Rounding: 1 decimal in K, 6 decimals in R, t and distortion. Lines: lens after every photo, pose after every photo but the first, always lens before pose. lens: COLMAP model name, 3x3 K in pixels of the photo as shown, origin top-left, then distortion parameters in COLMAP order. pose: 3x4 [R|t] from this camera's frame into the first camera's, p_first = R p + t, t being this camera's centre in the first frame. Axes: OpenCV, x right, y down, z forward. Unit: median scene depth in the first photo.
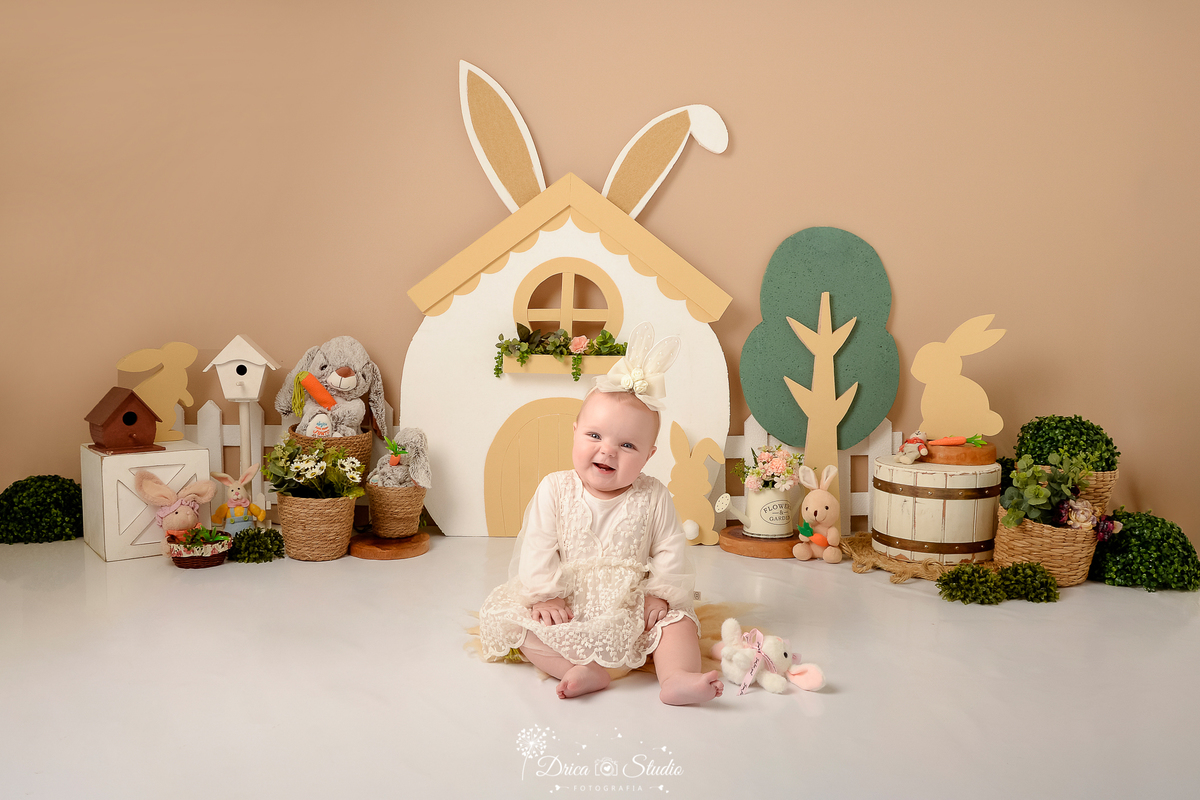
lens RADIAL K [[967.8, 0, 591.3], [0, 967.8, 414.7], [0, 0, 1]] dist [-0.144711, 0.005003]
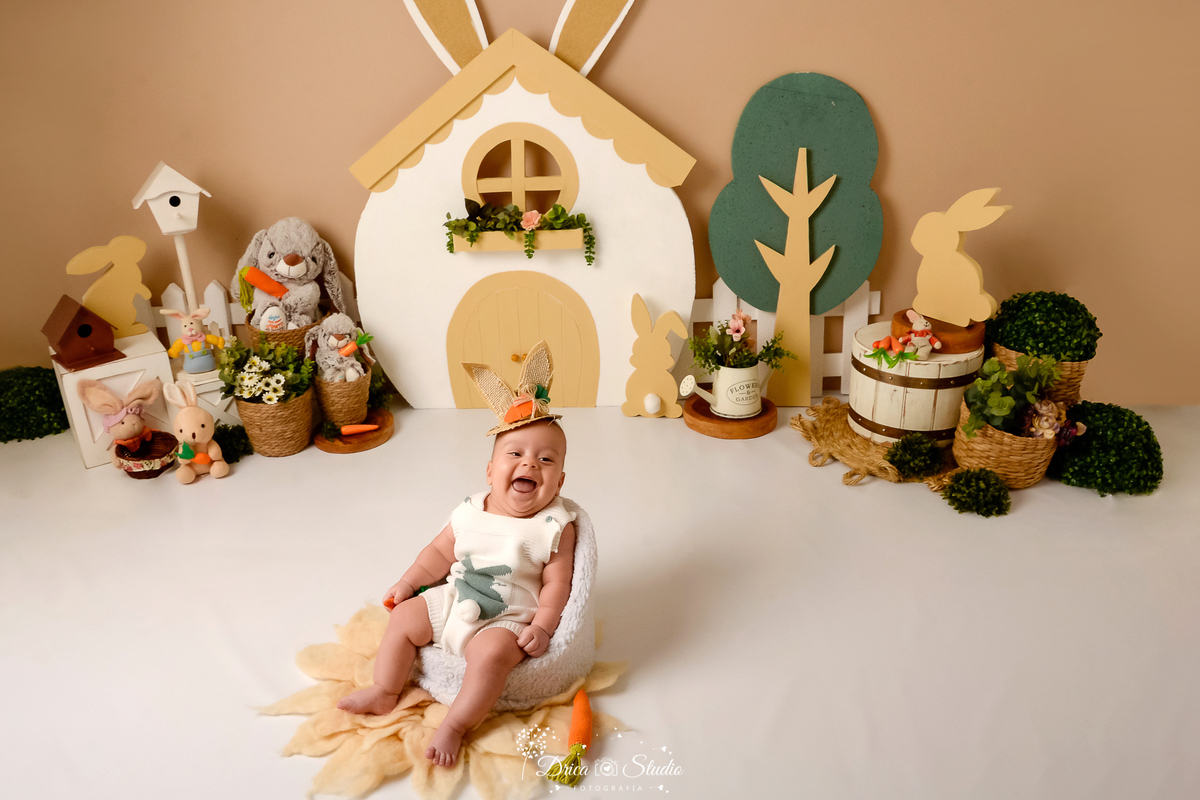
lens RADIAL K [[967.8, 0, 591.3], [0, 967.8, 414.7], [0, 0, 1]] dist [-0.144711, 0.005003]
pose [[0.997449, -0.016559, -0.069429, 0.107842], [0.036244, 0.955482, 0.292815, -0.162749], [0.061490, -0.294584, 0.953645, 0.051406]]
